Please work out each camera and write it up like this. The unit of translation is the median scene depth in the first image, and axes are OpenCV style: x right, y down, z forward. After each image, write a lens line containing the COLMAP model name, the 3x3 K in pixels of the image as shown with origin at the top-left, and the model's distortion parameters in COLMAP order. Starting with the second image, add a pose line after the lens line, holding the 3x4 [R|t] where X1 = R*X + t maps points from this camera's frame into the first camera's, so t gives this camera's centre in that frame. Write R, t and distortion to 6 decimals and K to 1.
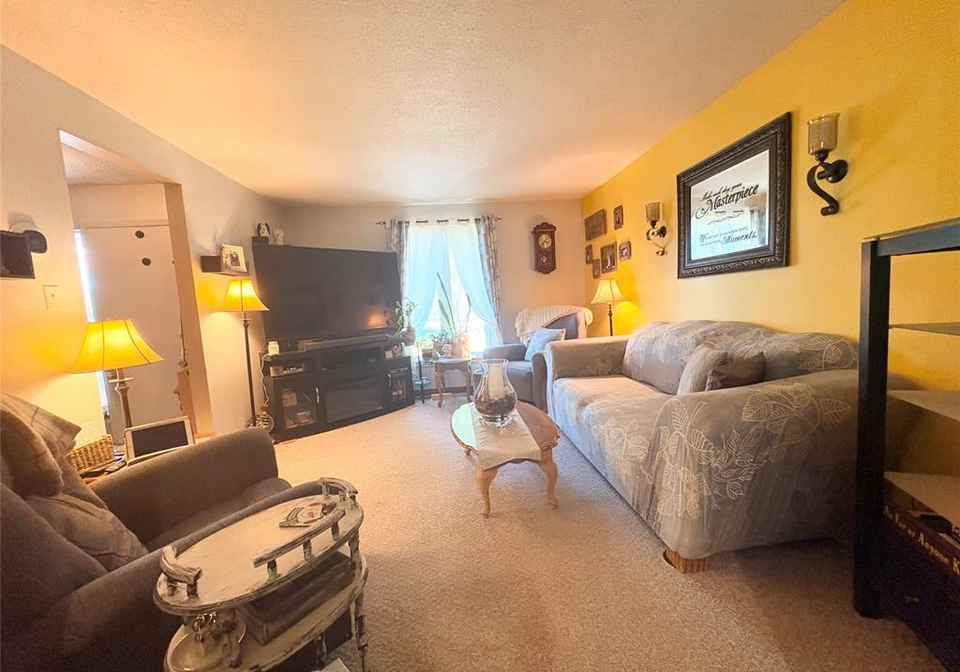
lens RADIAL K [[374.9, 0, 479.6], [0, 374.9, 335.9], [0, 0, 1]] dist [-0.004015, 0.000483]
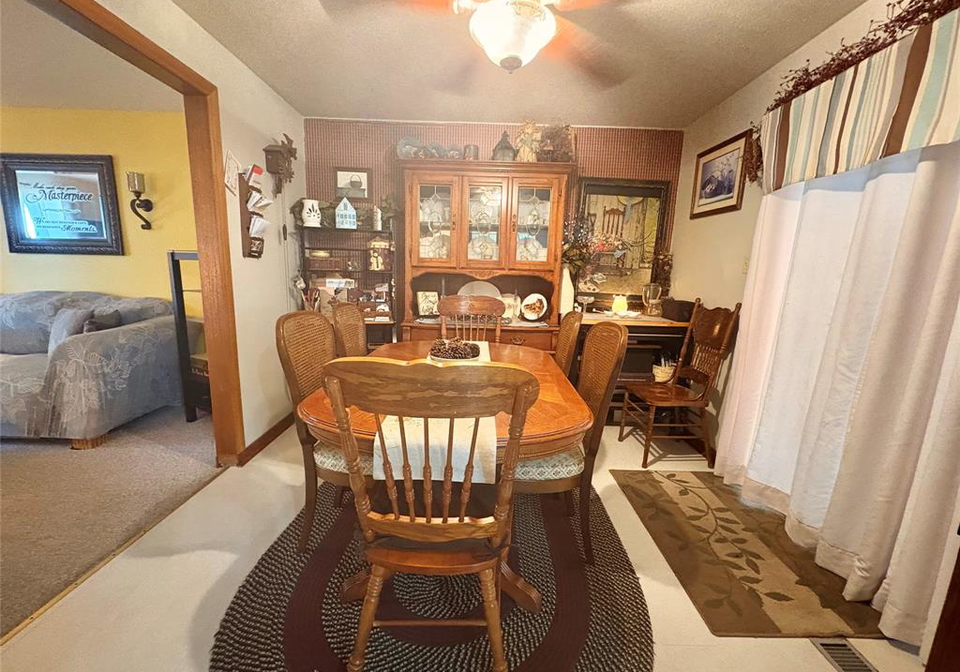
lens RADIAL K [[374.9, 0, 478.9], [0, 374.9, 338.0], [0, 0, 1]] dist [-0.004015, 0.000483]
pose [[0.080067, -0.107803, 0.990943, -0.746151], [0.052842, 0.993196, 0.103778, 0.084161], [-0.995388, 0.044054, 0.085219, -0.694727]]
